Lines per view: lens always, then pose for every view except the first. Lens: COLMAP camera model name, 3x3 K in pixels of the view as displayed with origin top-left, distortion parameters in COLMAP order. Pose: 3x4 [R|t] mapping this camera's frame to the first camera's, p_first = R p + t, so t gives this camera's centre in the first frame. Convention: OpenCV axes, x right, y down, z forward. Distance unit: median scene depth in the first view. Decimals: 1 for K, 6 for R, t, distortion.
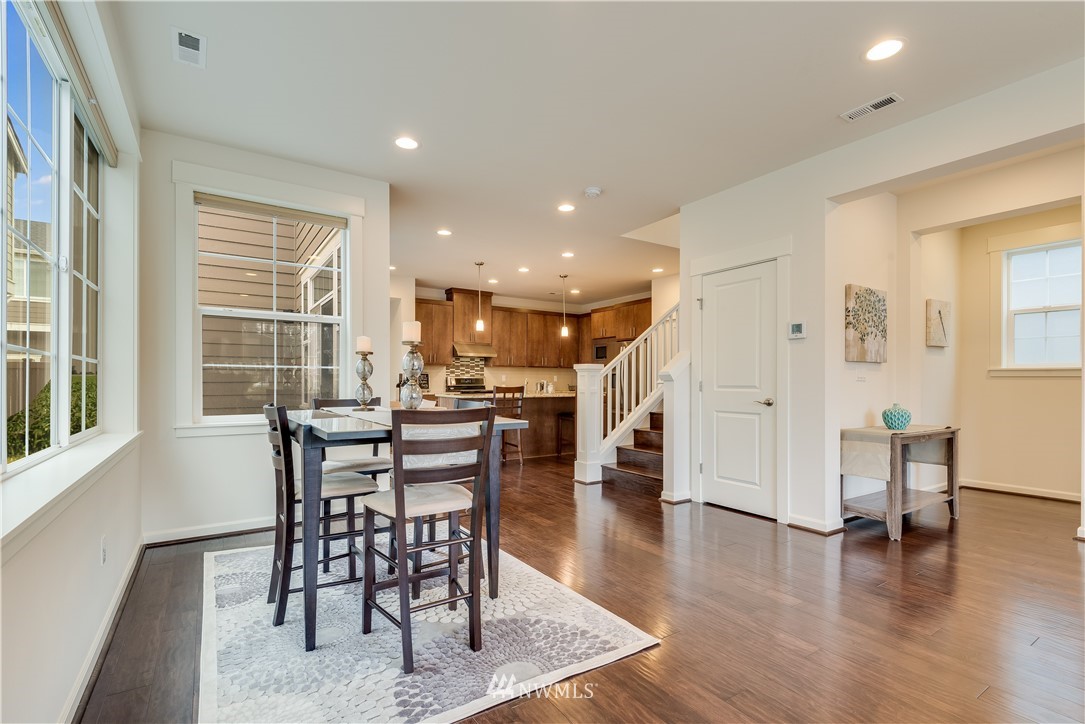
lens RADIAL K [[496.5, 0, 543.0], [0, 496.5, 371.3], [0, 0, 1]] dist [0.004869, -0.000460]
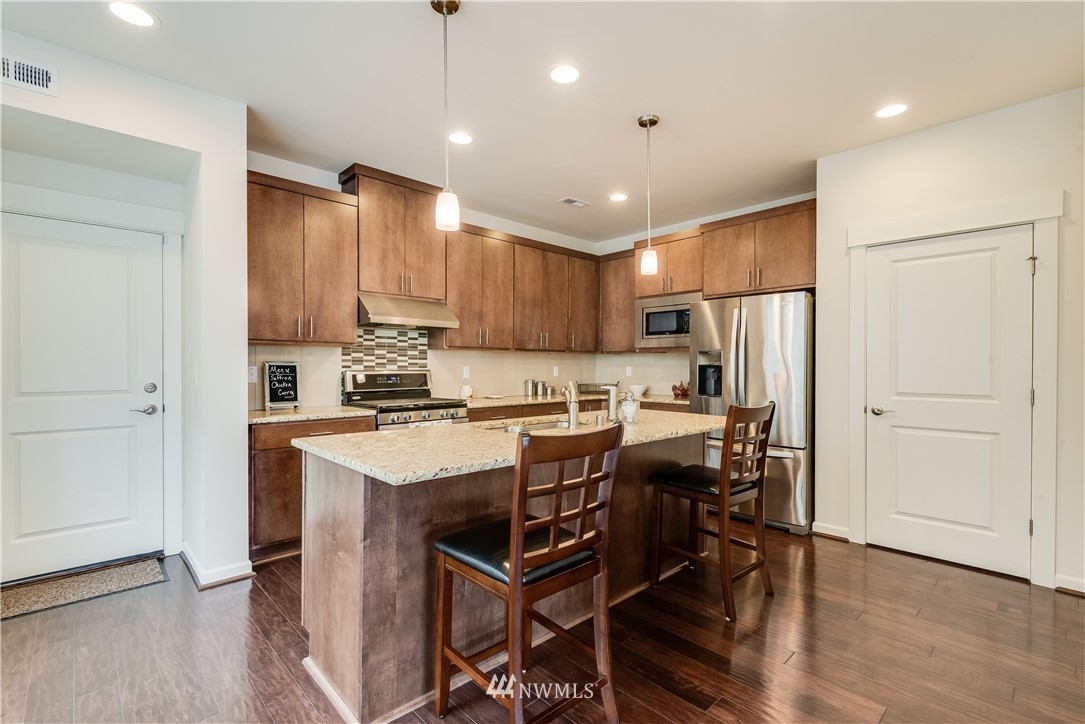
lens RADIAL K [[496.5, 0, 543.0], [0, 496.5, 371.3], [0, 0, 1]] dist [0.004869, -0.000460]
pose [[0.985690, 0.003088, 0.168538, -0.091158], [-0.009245, 0.999318, 0.035756, -0.006124], [-0.168313, -0.036802, 0.985046, 0.520271]]
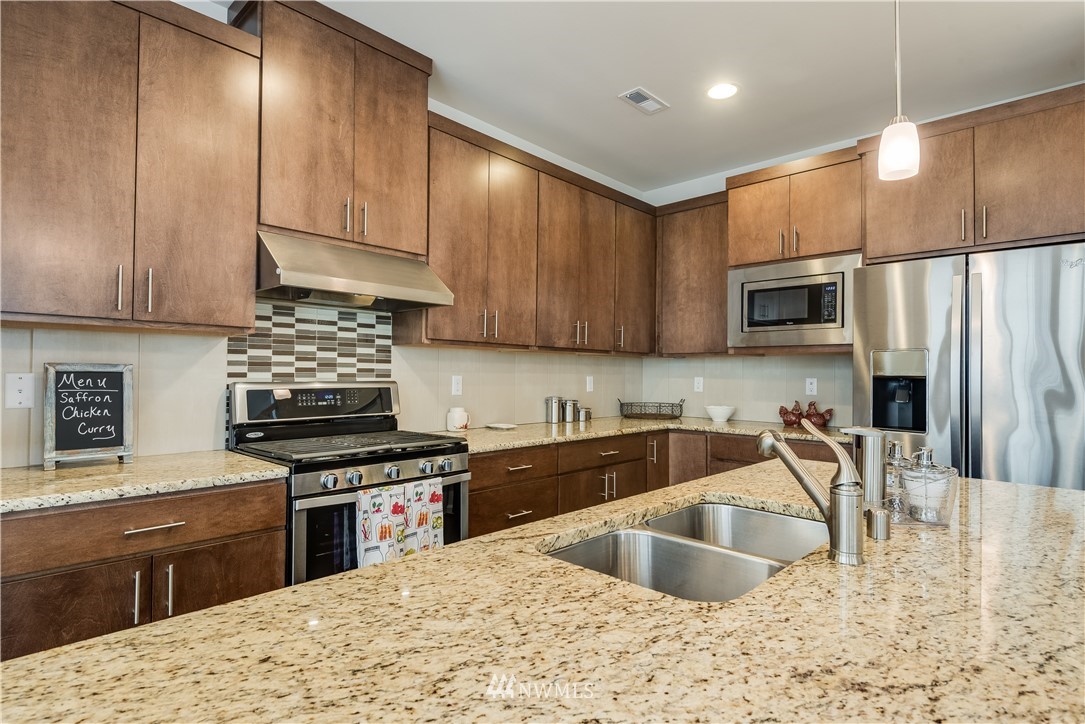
lens RADIAL K [[562.4, 0, 541.4], [0, 562.4, 370.0], [0, 0, 1]] dist [0.019070, -0.022249]
pose [[0.975004, 0.013313, 0.221786, -0.108997], [-0.017551, 0.999699, 0.017150, -0.002181], [-0.221491, -0.020614, 0.974945, 0.694906]]
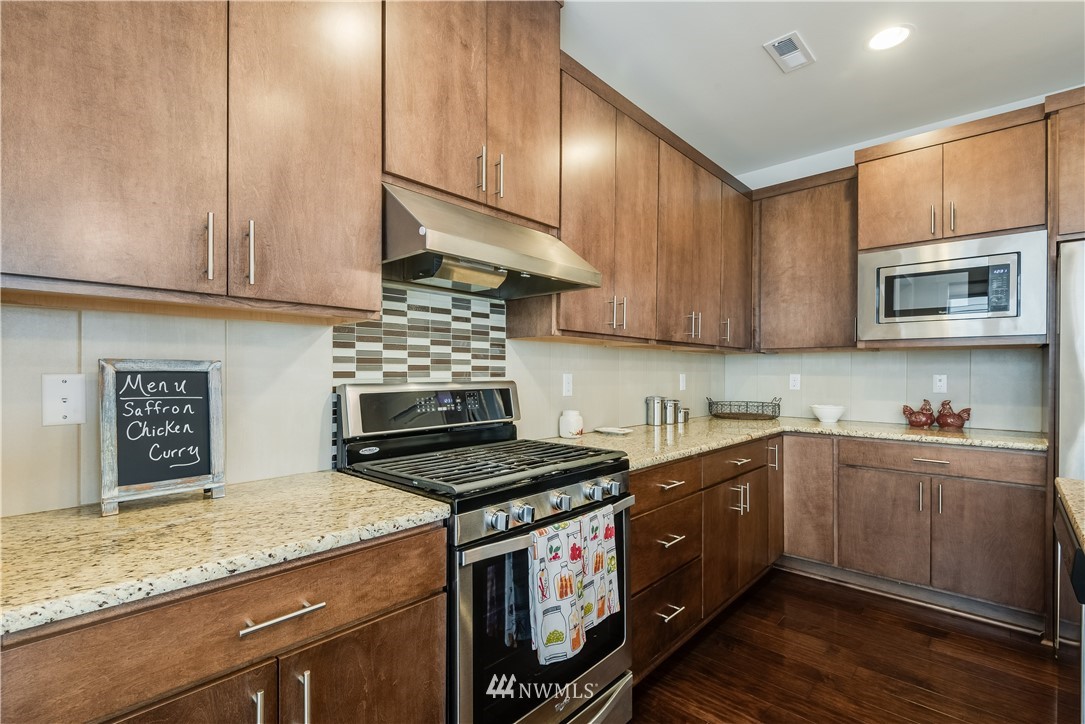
lens RADIAL K [[502.0, 0, 537.7], [0, 502.0, 377.8], [0, 0, 1]] dist [0.018821, -0.016795]
pose [[0.974574, 0.003837, 0.224032, -0.159910], [-0.012221, 0.999275, 0.036051, 0.000686], [-0.223731, -0.037872, 0.973915, 0.784950]]
